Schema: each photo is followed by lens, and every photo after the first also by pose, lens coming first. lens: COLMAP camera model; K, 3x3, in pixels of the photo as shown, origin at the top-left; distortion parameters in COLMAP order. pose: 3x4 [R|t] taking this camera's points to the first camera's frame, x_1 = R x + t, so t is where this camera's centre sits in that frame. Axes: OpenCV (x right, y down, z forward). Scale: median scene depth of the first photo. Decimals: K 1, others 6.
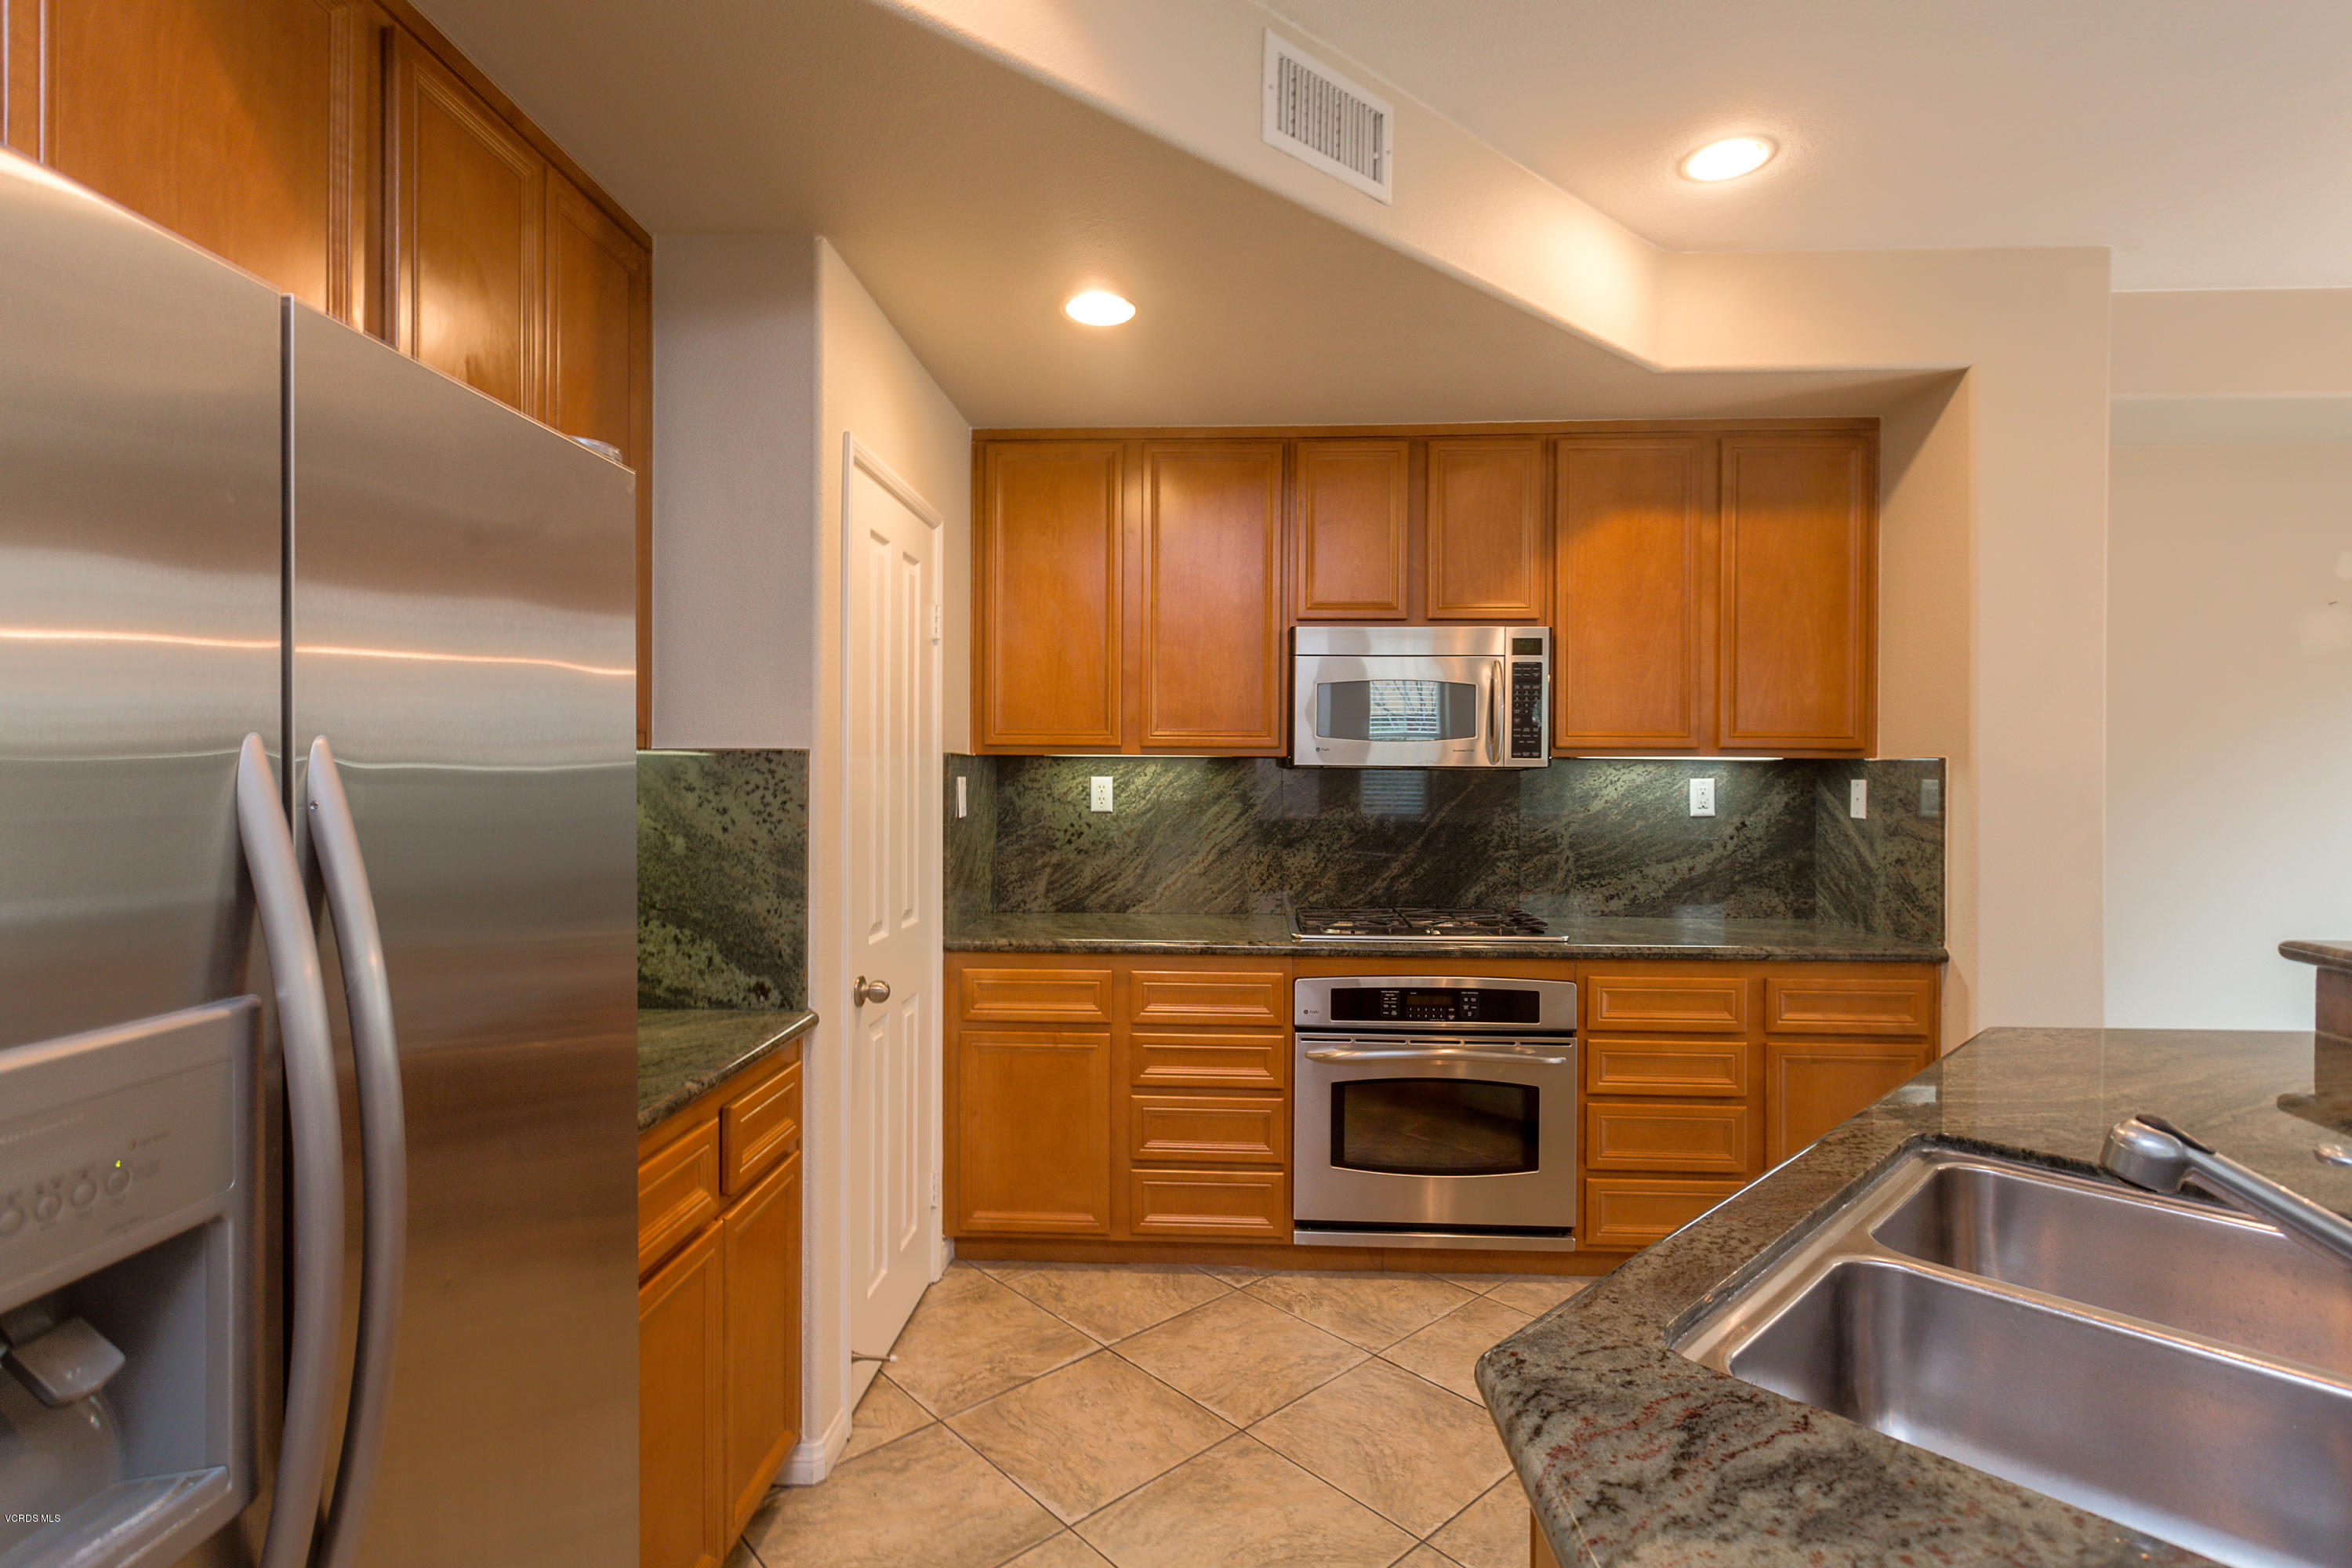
lens RADIAL K [[1140.7, 0, 1180.8], [0, 1140.7, 784.5], [0, 0, 1]] dist [-0.001601, 0.000076]
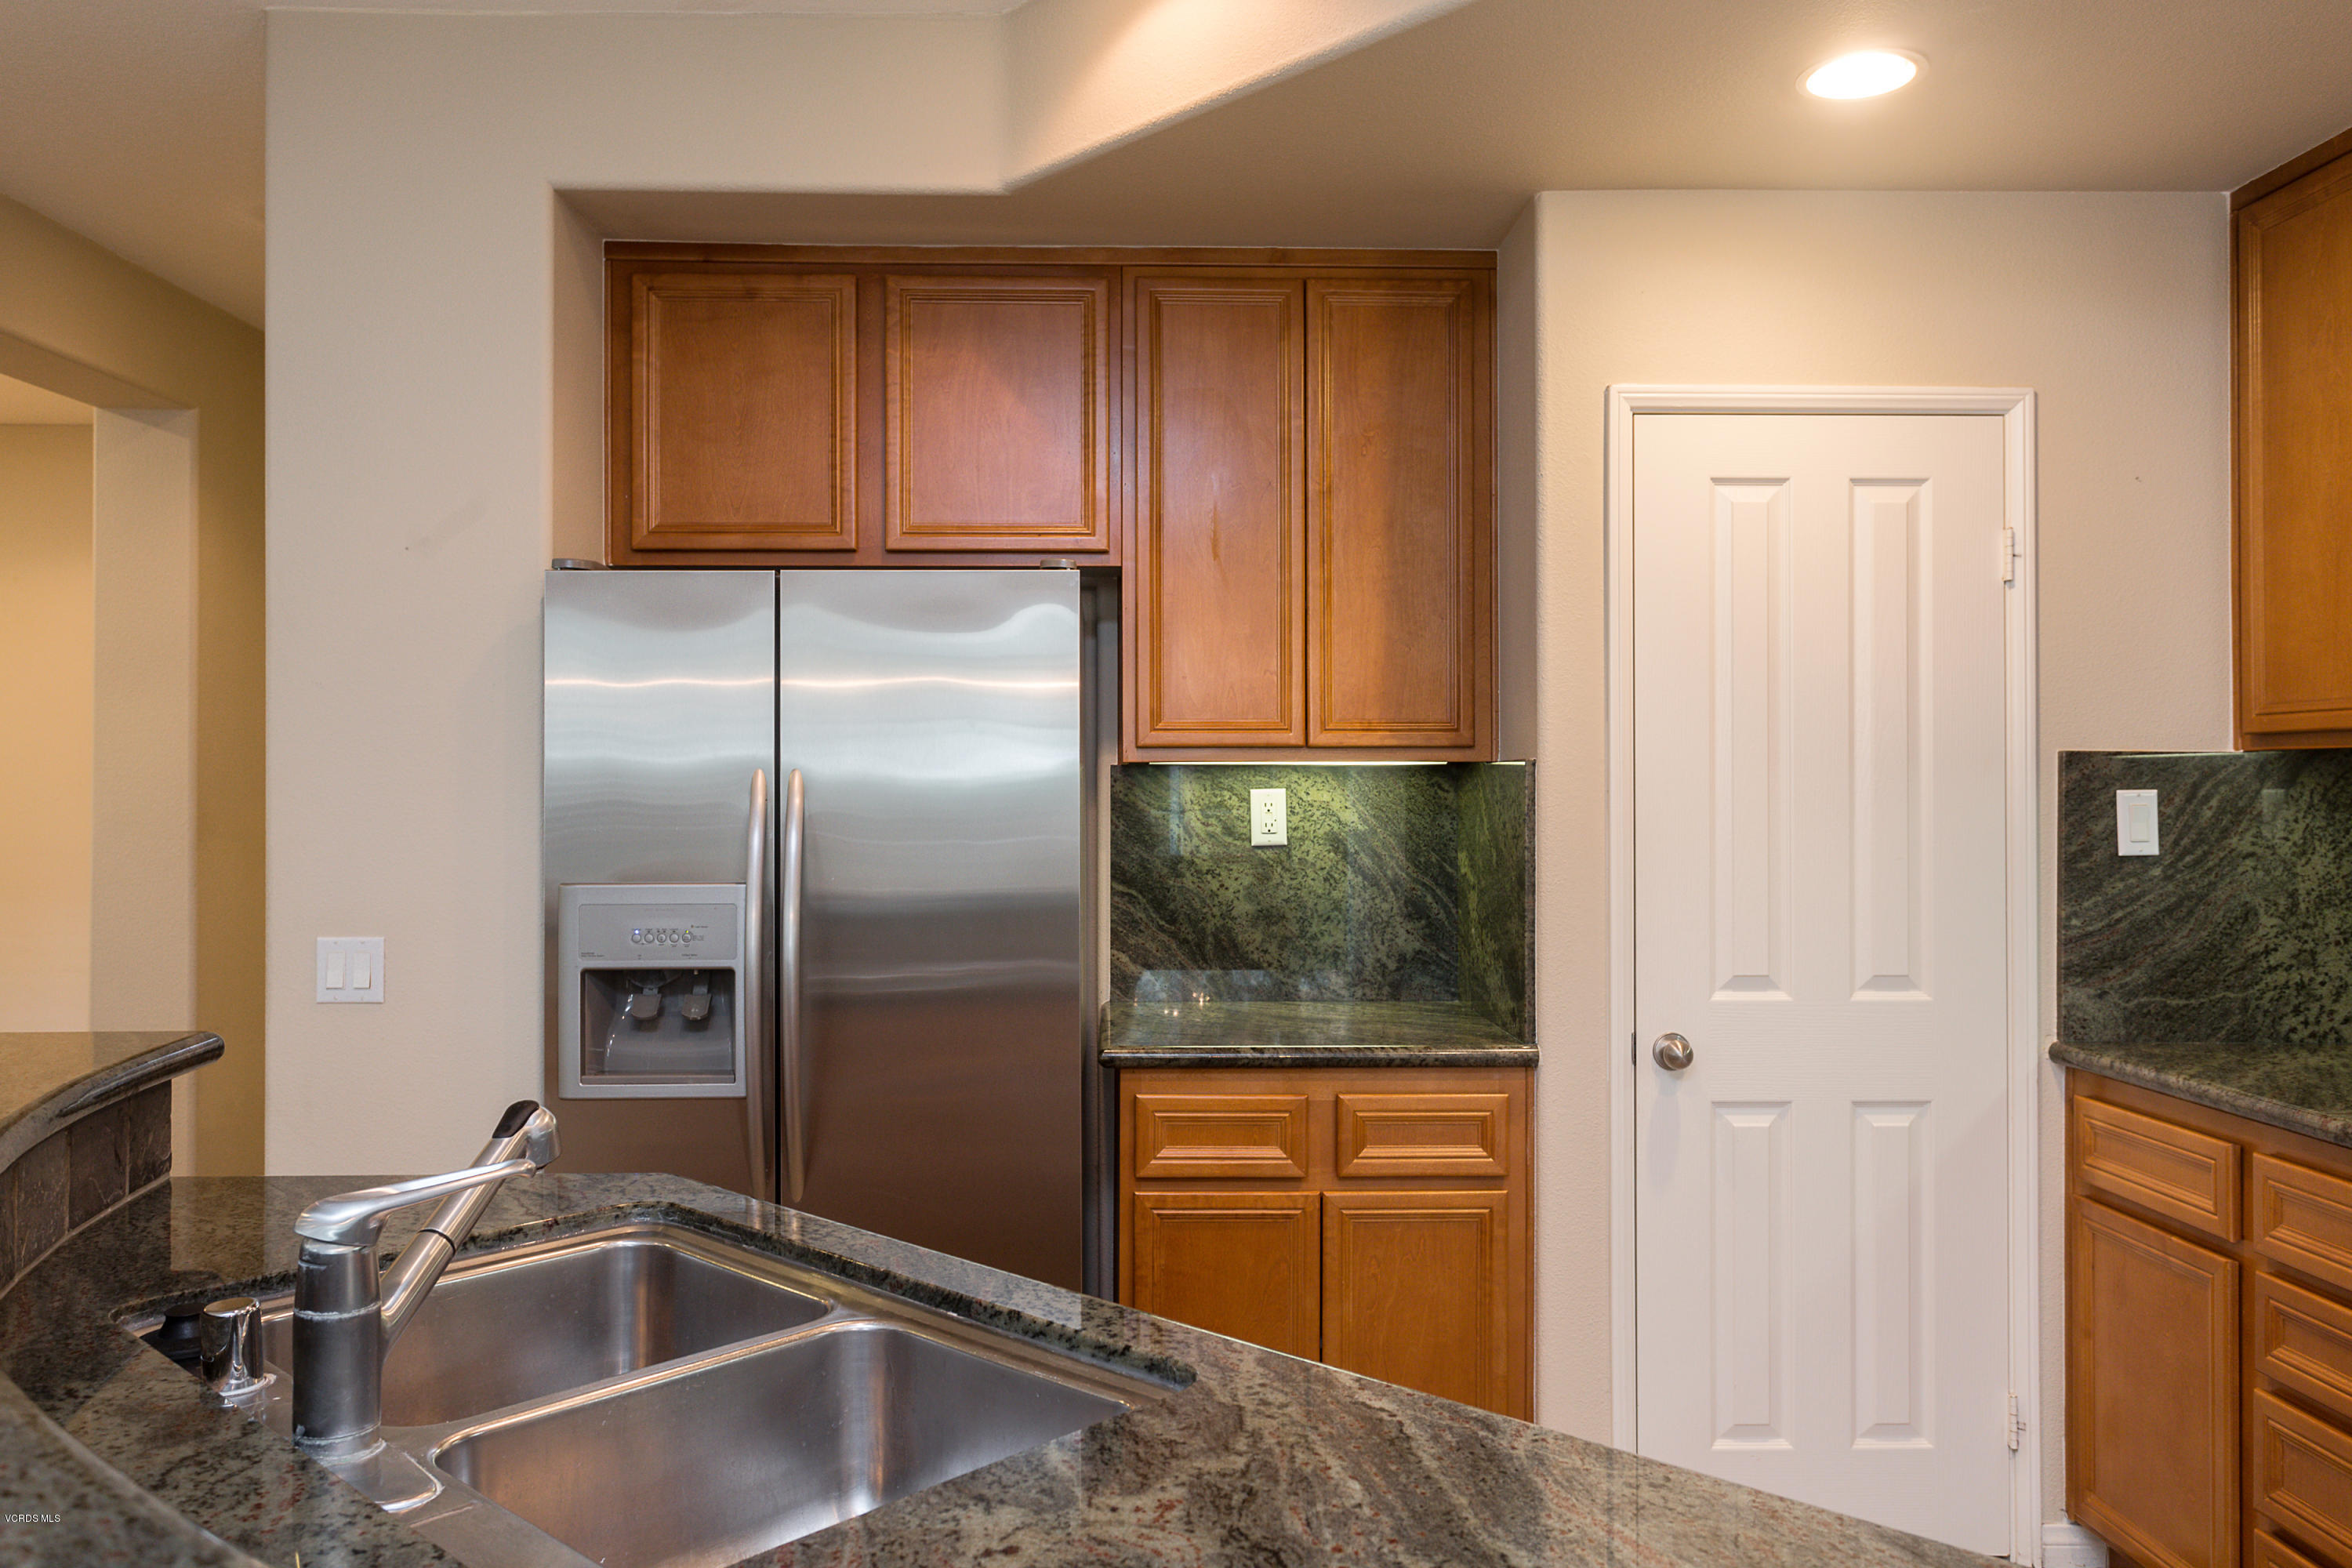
lens RADIAL K [[1705.6, 0, 1161.1], [0, 1705.6, 777.0], [0, 0, 1]] dist [0.011521, -0.006865]
pose [[0.059462, -0.012815, -0.998148, 0.620797], [-0.008175, 0.999878, -0.013325, 0.002605], [0.998197, 0.008953, 0.059350, 0.378553]]
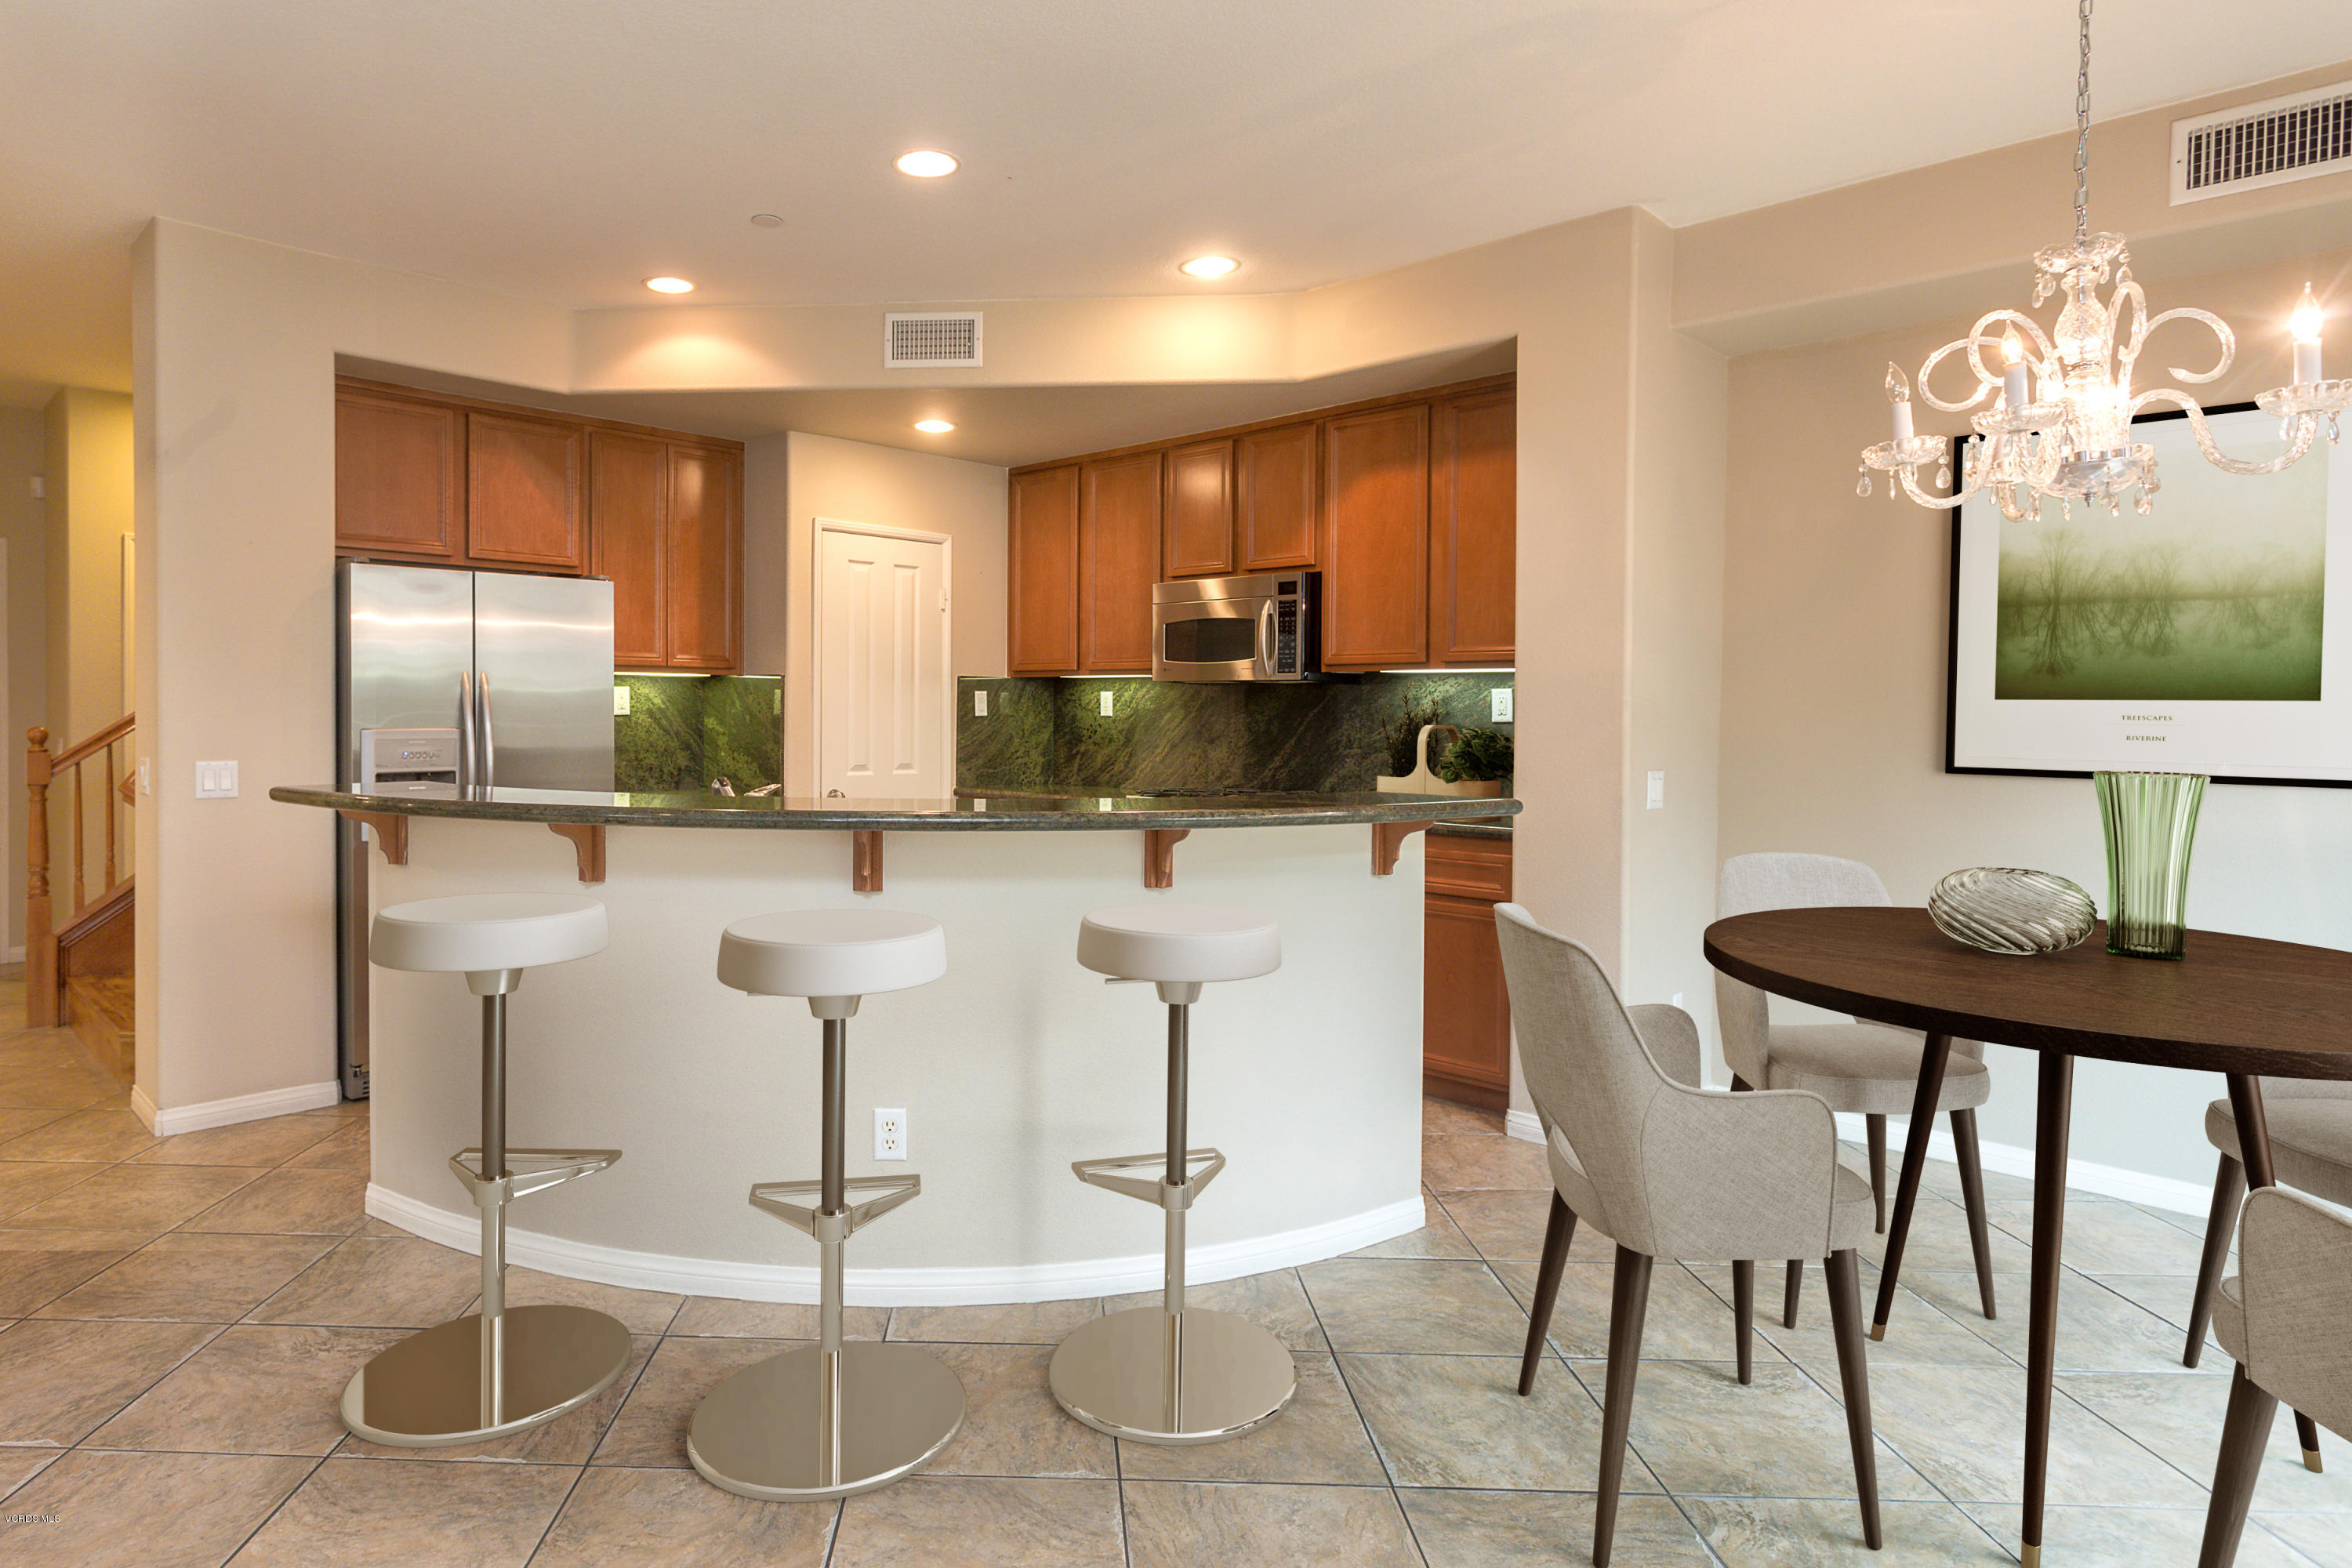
lens RADIAL K [[1308.8, 0, 979.3], [0, 1308.8, 725.6], [0, 0, 1]] dist [-0.010338, 0.008764]
pose [[0.699441, 0.009818, -0.714623, 1.017930], [-0.009560, 0.999945, 0.004381, 0.030506], [0.714627, 0.003768, 0.699496, -0.272287]]
